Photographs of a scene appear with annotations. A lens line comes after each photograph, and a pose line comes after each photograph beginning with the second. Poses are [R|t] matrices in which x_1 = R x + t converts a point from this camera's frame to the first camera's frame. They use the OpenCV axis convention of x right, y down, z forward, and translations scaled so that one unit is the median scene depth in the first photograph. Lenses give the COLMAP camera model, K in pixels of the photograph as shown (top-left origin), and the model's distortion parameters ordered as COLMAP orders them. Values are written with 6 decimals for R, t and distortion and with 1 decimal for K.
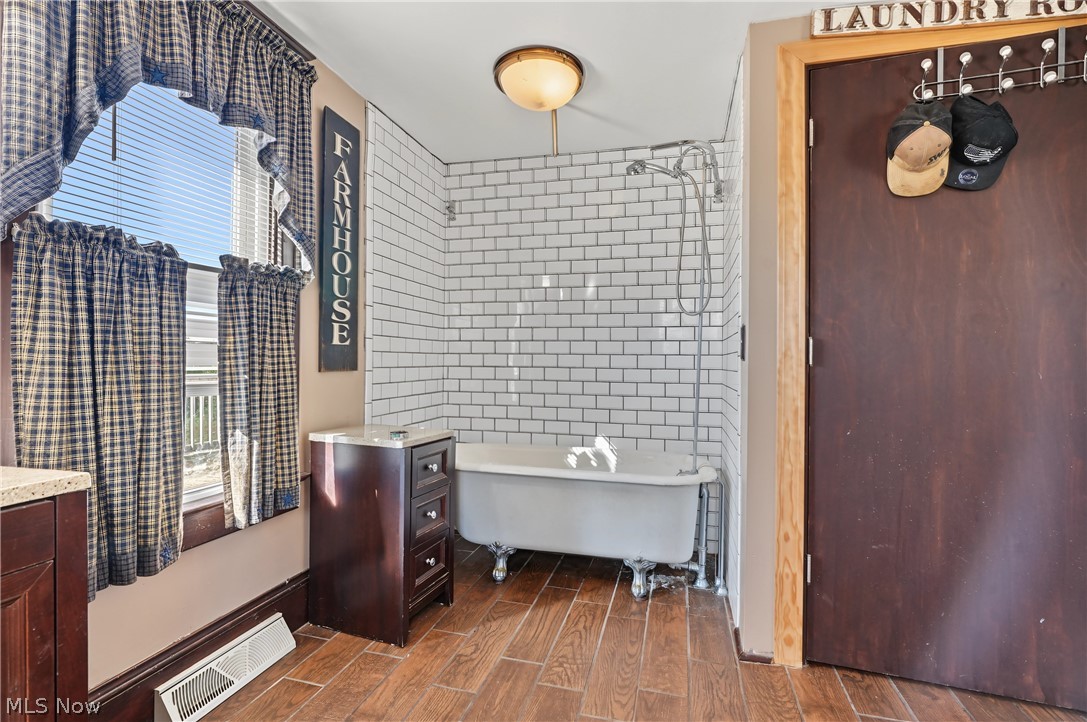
lens RADIAL K [[502.6, 0, 548.5], [0, 502.6, 361.9], [0, 0, 1]] dist [-0.005442, -0.000070]
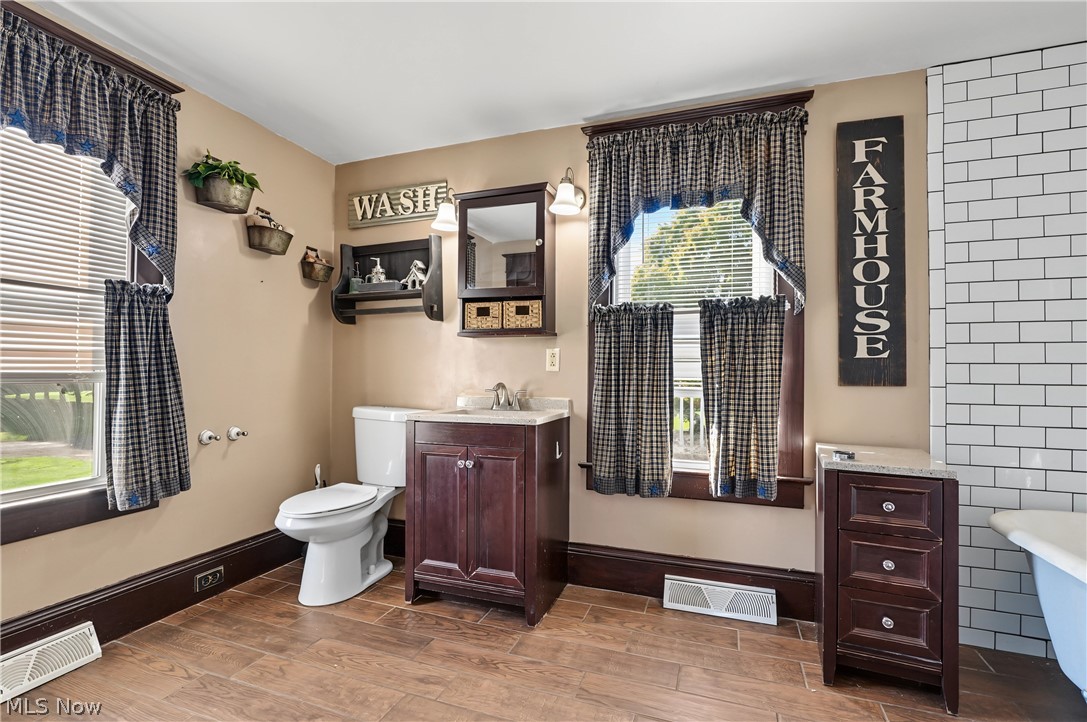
lens RADIAL K [[502.6, 0, 548.0], [0, 502.6, 363.7], [0, 0, 1]] dist [-0.005442, -0.000070]
pose [[-0.068514, -0.017739, -0.997492, 0.575609], [-0.008079, 0.999819, -0.017225, -0.002214], [0.997617, 0.006878, -0.068645, 0.469371]]
